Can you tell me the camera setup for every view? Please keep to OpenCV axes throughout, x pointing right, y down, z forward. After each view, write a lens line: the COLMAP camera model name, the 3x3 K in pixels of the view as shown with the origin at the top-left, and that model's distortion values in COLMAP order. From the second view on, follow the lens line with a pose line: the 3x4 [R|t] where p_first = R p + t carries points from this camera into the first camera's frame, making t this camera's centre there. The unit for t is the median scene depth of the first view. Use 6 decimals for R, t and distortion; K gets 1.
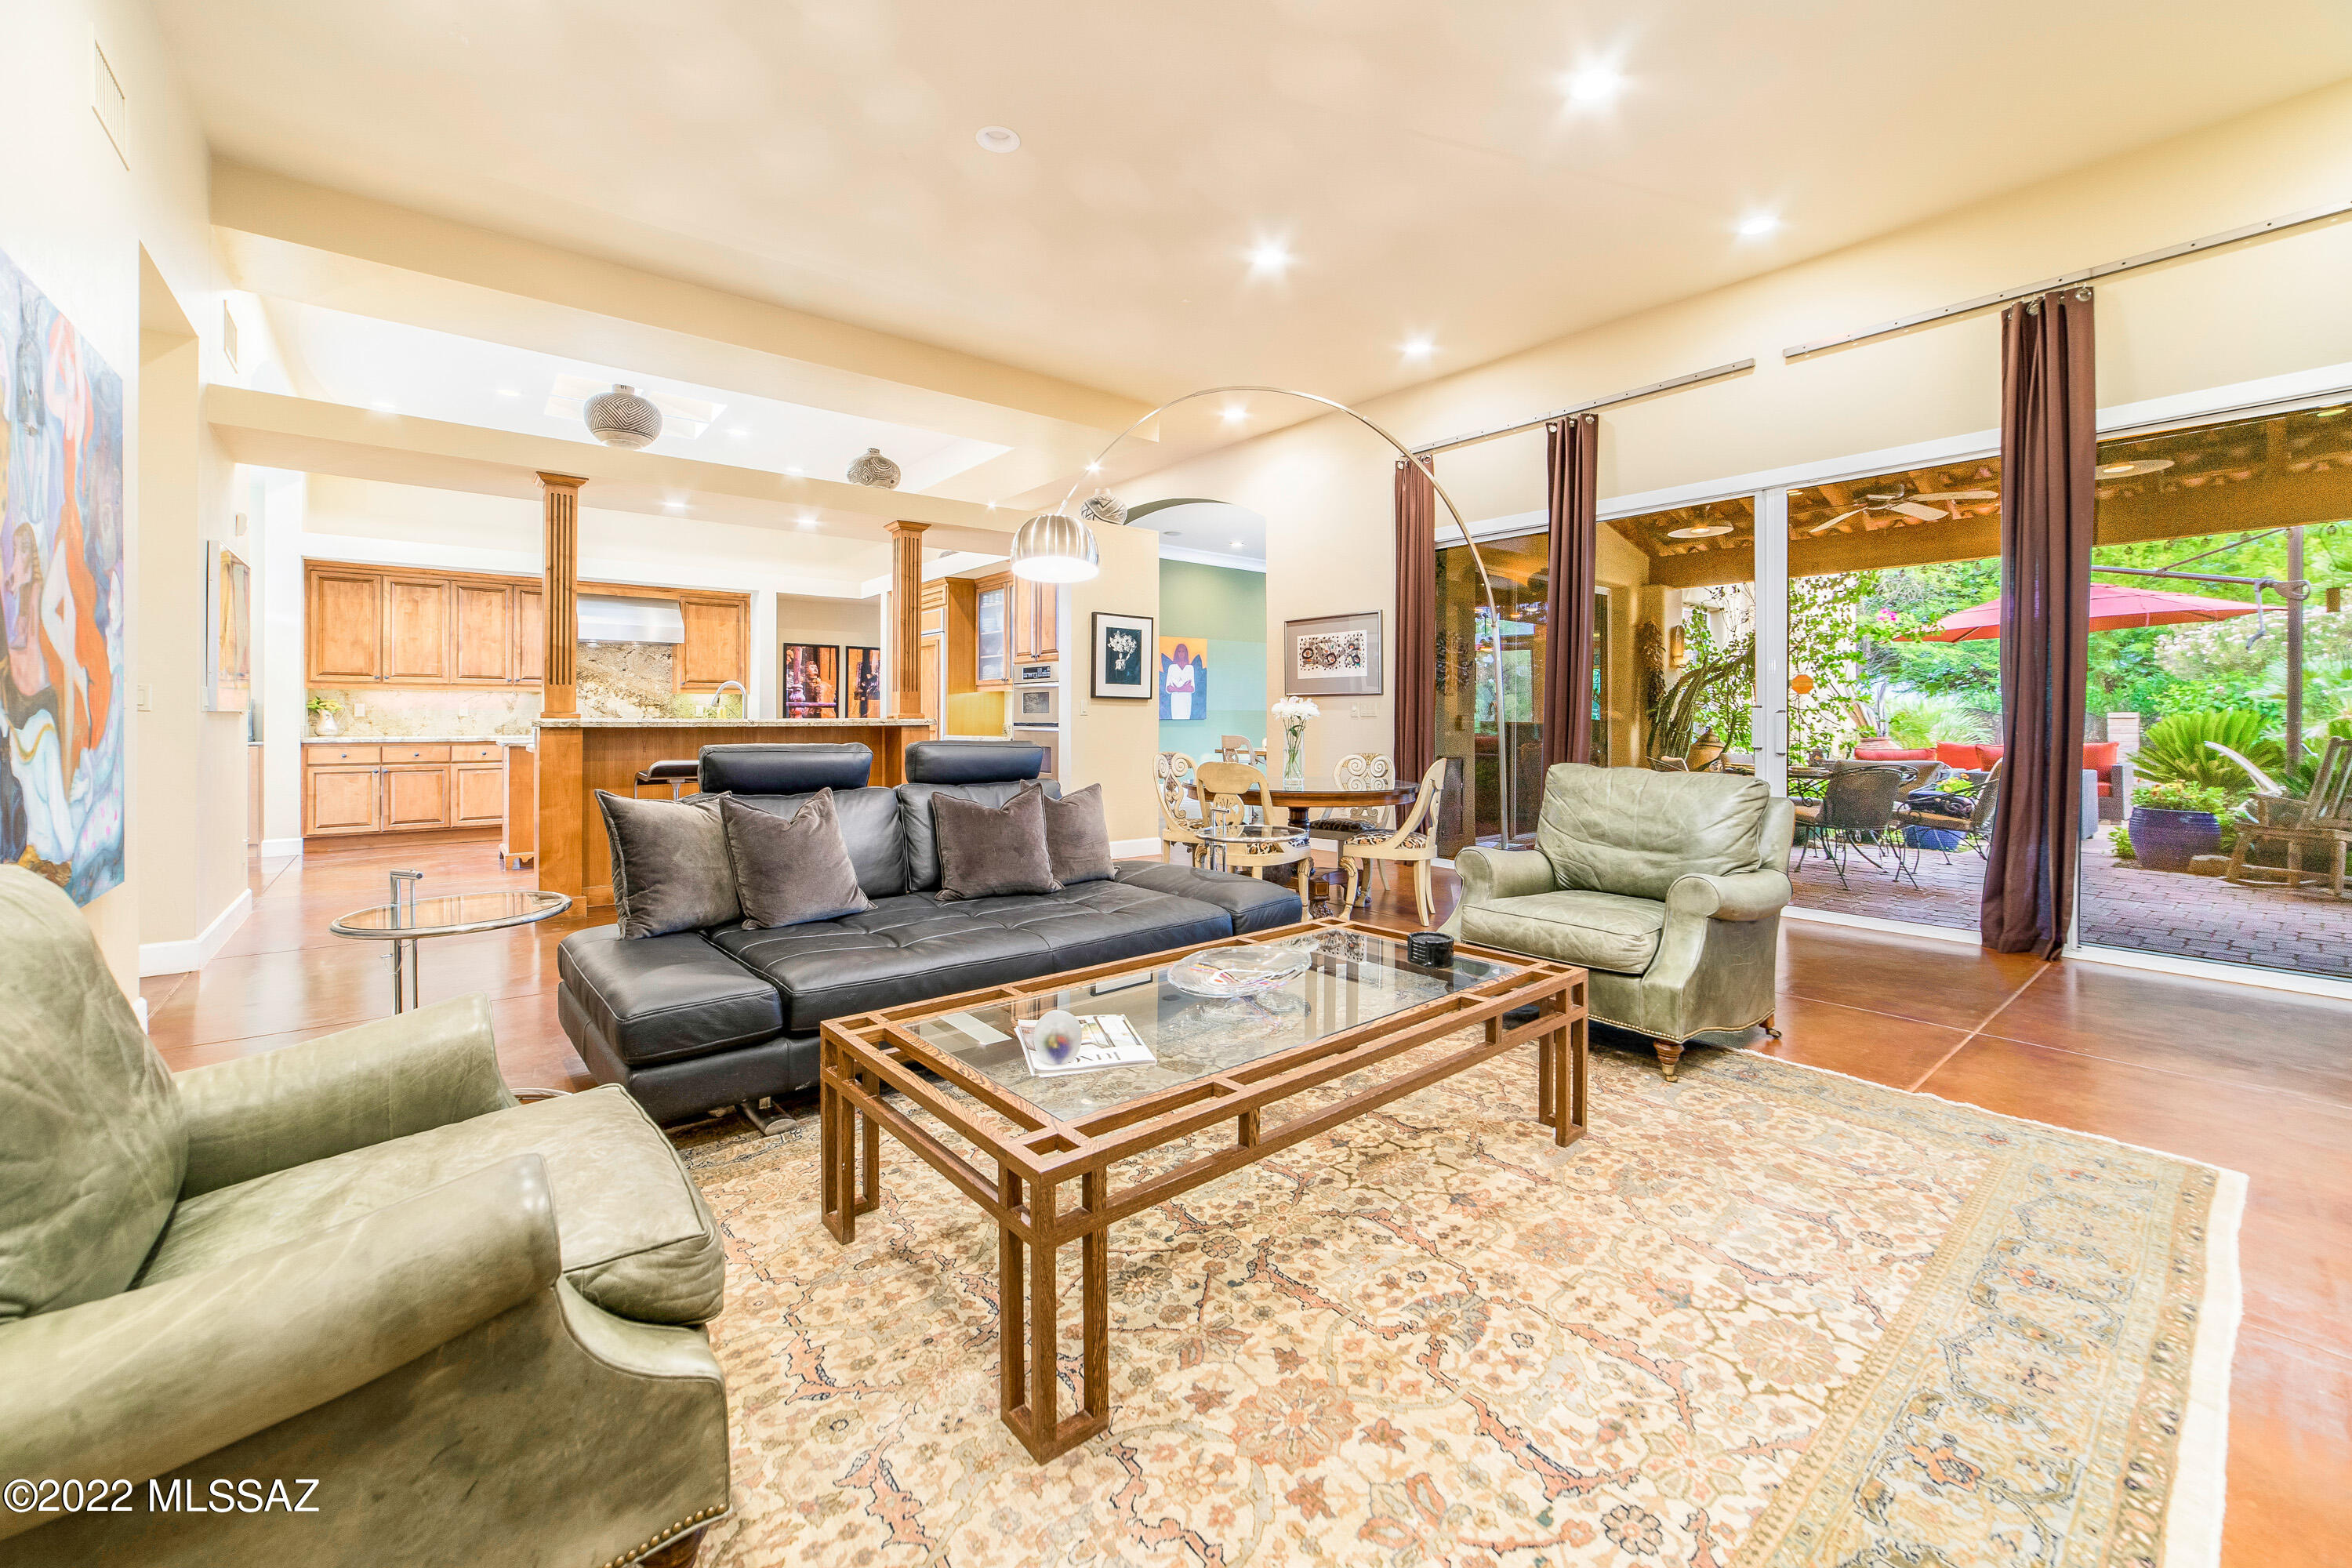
lens RADIAL K [[954.1, 0, 1163.7], [0, 954.1, 714.3], [0, 0, 1]] dist [-0.001346, 0.005523]
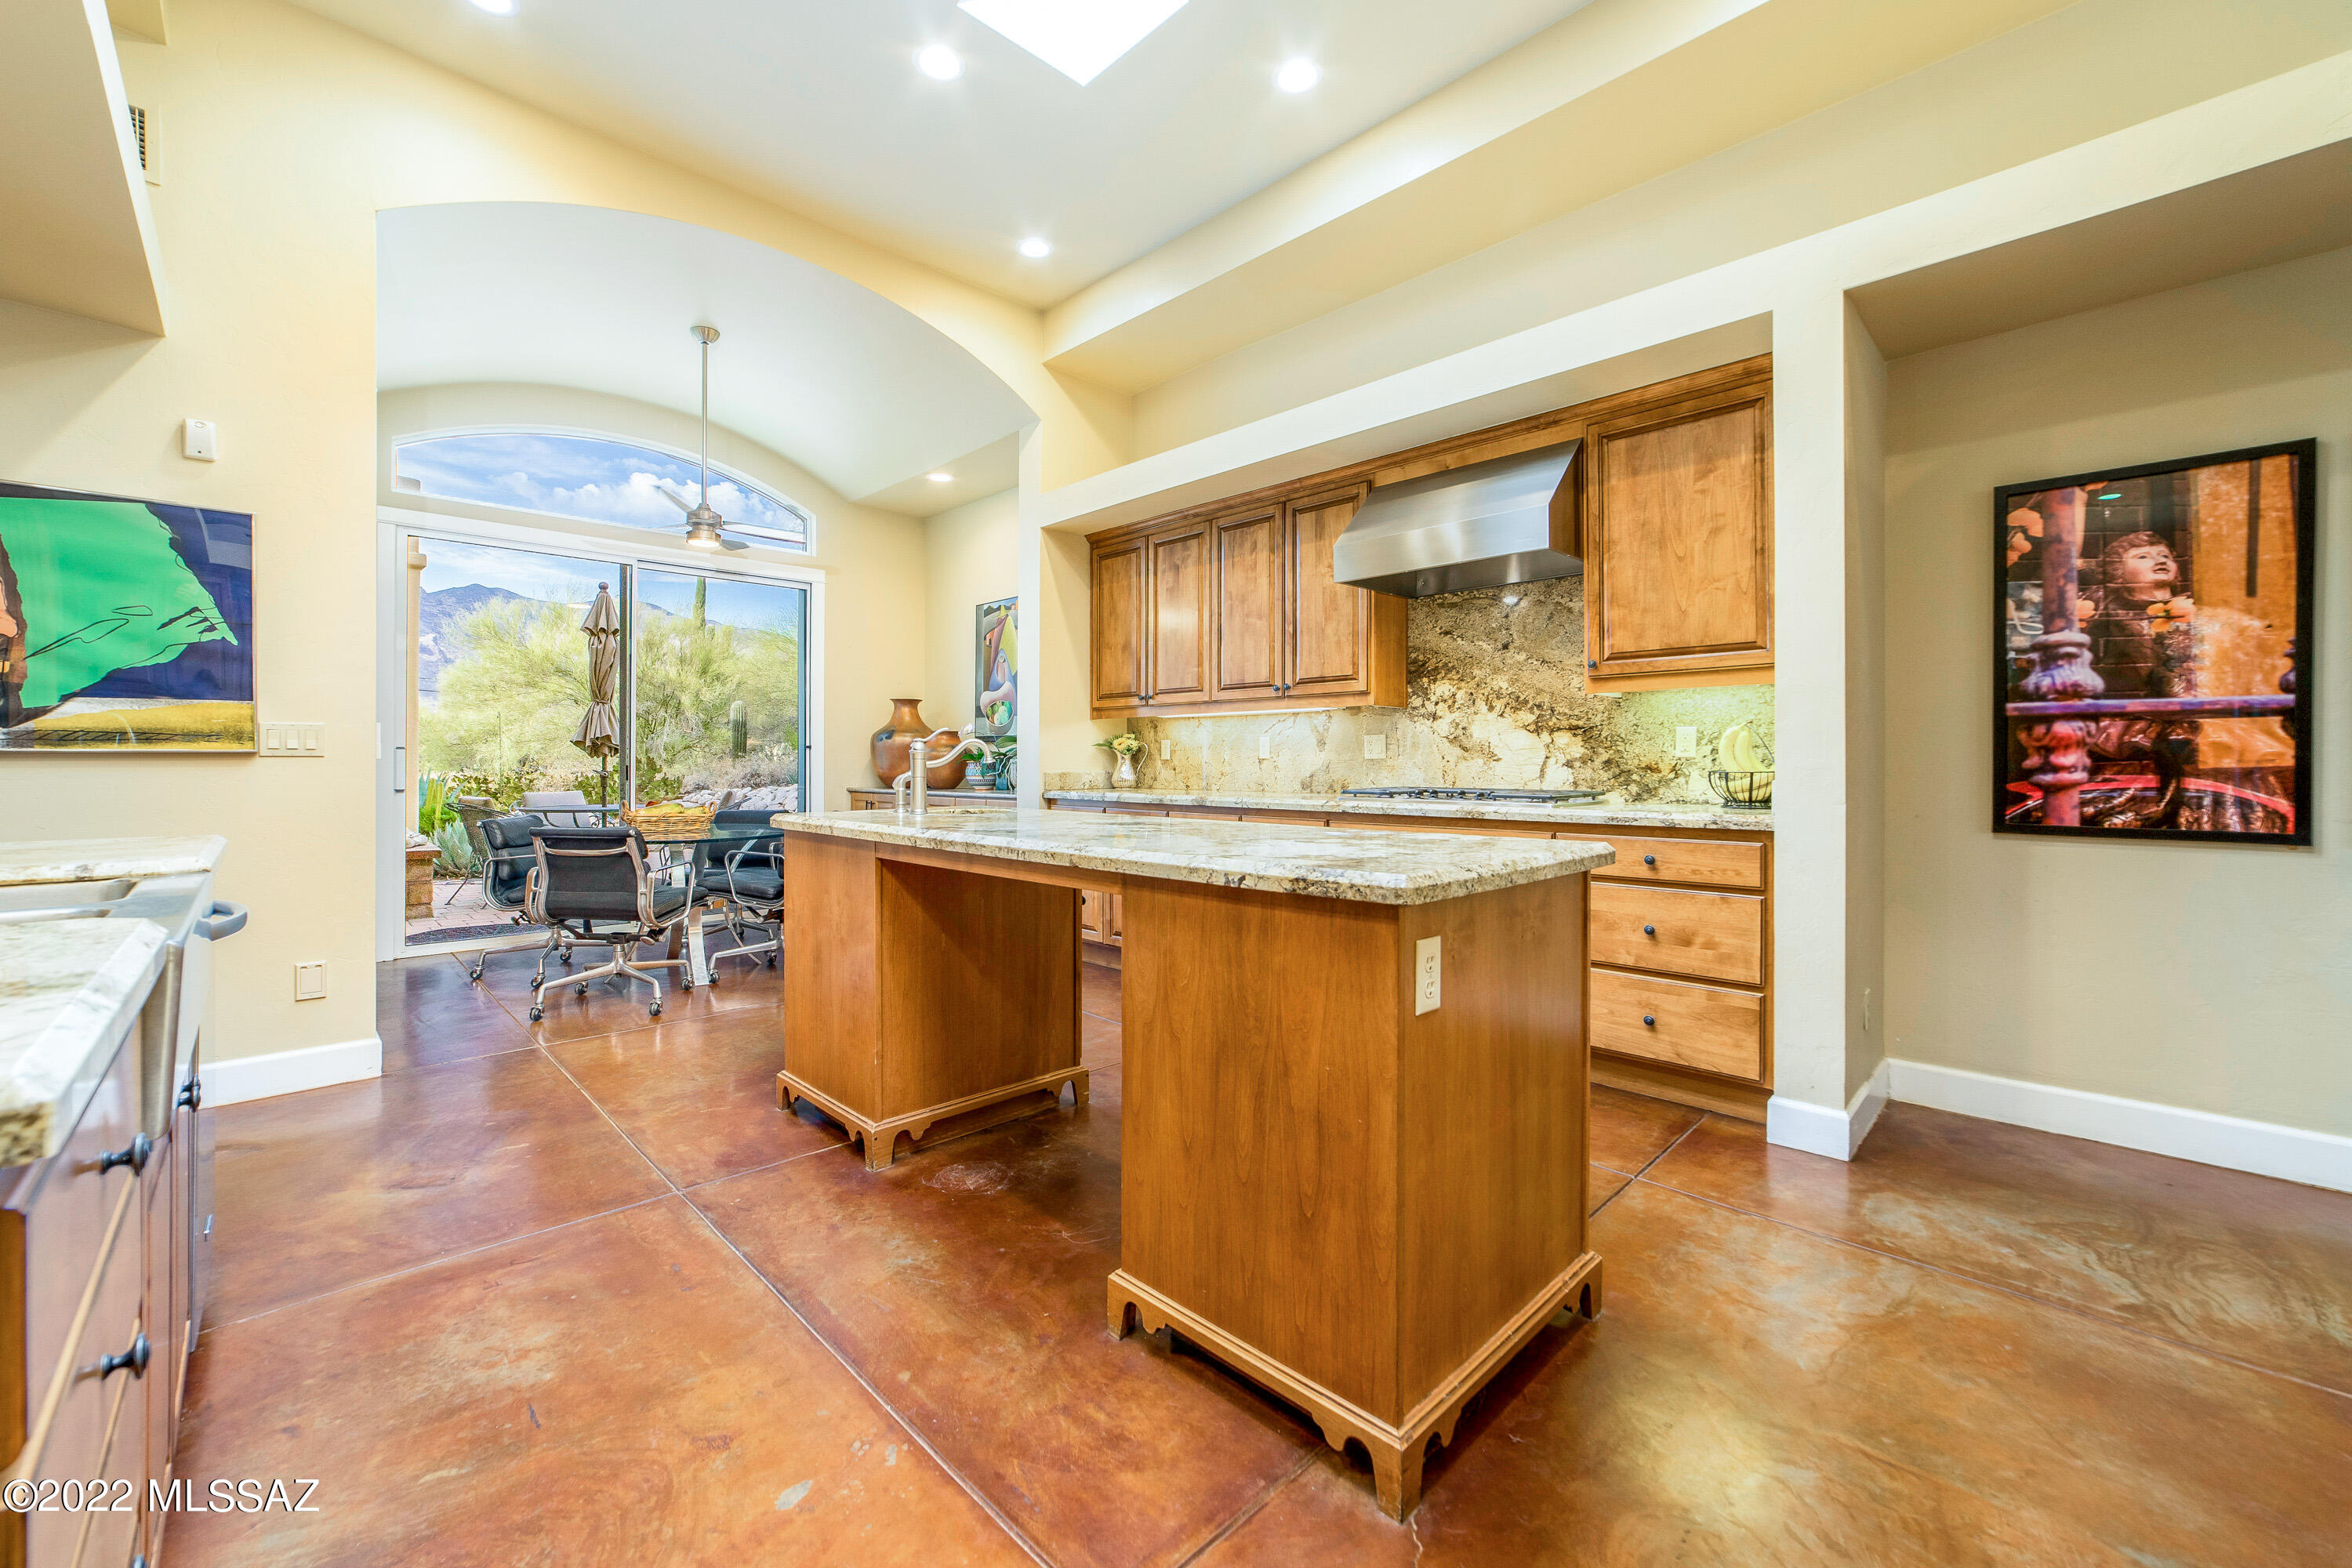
lens RADIAL K [[939.9, 0, 1169.0], [0, 939.9, 759.7], [0, 0, 1]] dist [-0.019020, -0.000005]
pose [[0.091887, -0.001958, -0.995768, -0.200045], [0.004870, 0.999987, -0.001517, 0.003419], [0.995758, -0.004710, 0.091895, 0.950678]]
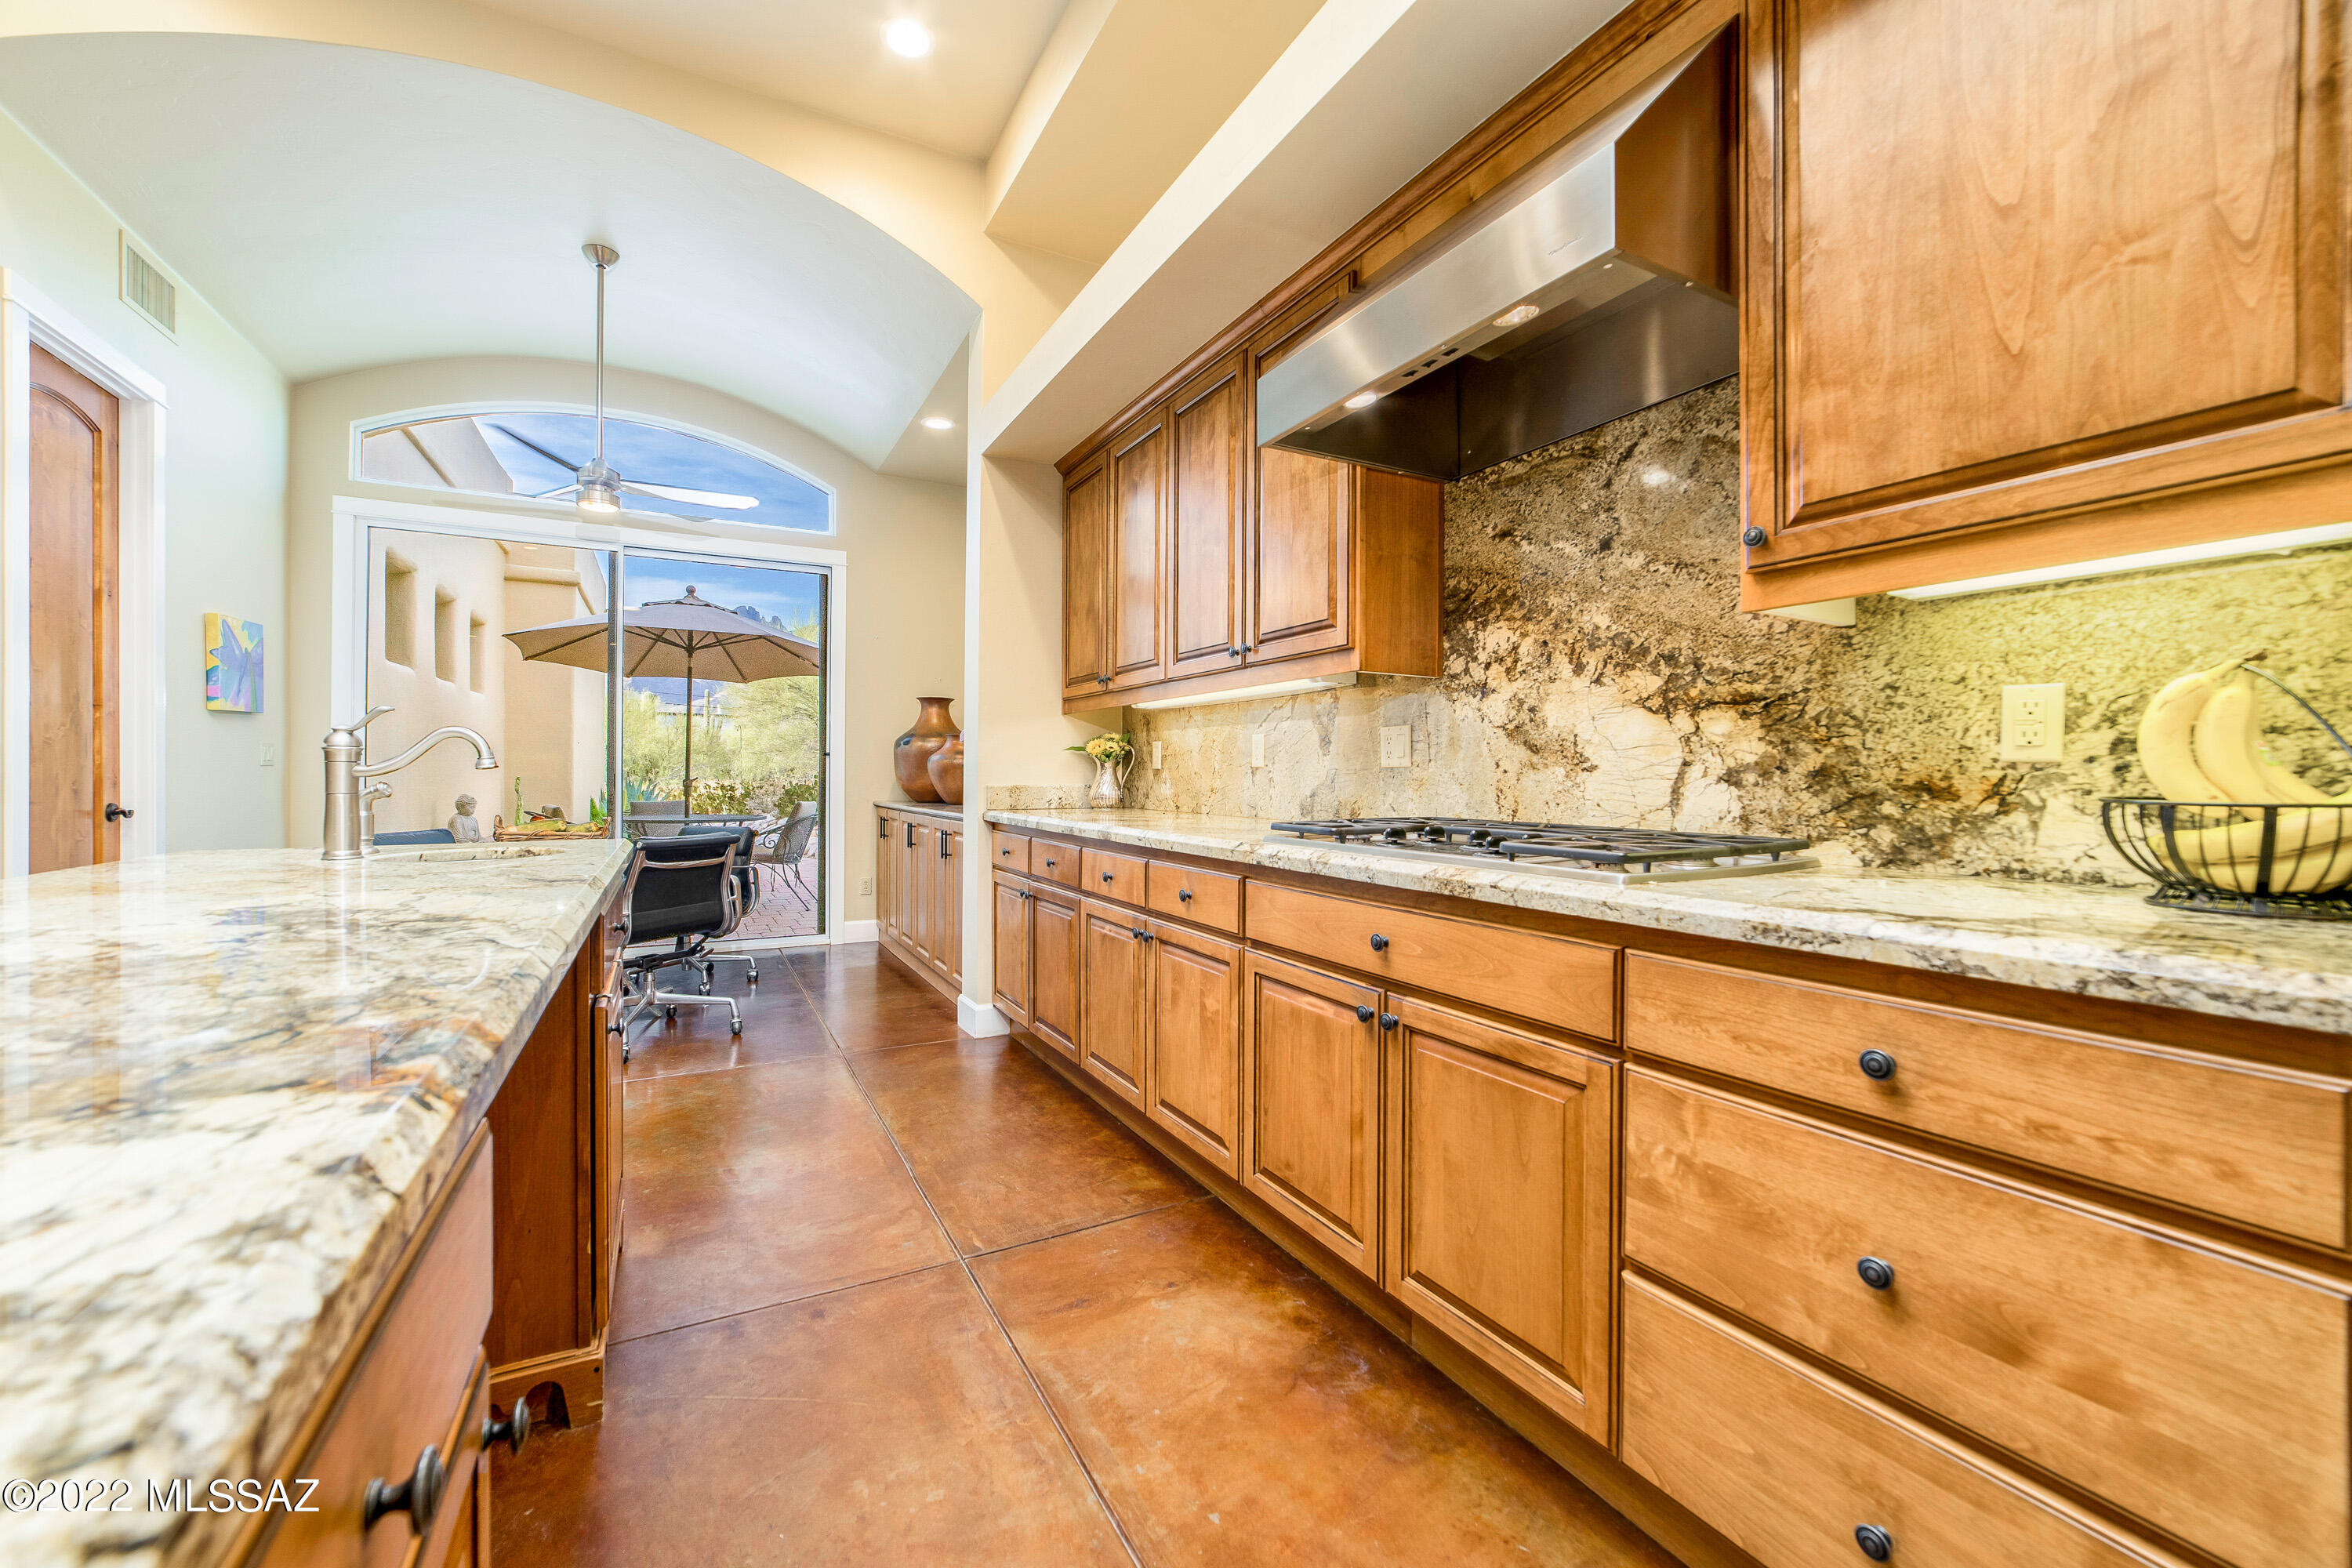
lens RADIAL K [[915.9, 0, 1161.0], [0, 915.9, 772.4], [0, 0, 1]] dist [-0.017315, 0.005524]
pose [[-0.194641, -0.002016, -0.980872, -0.406899], [-0.000016, 0.999998, -0.002052, 0.005011], [0.980875, -0.000384, -0.194641, 1.098643]]
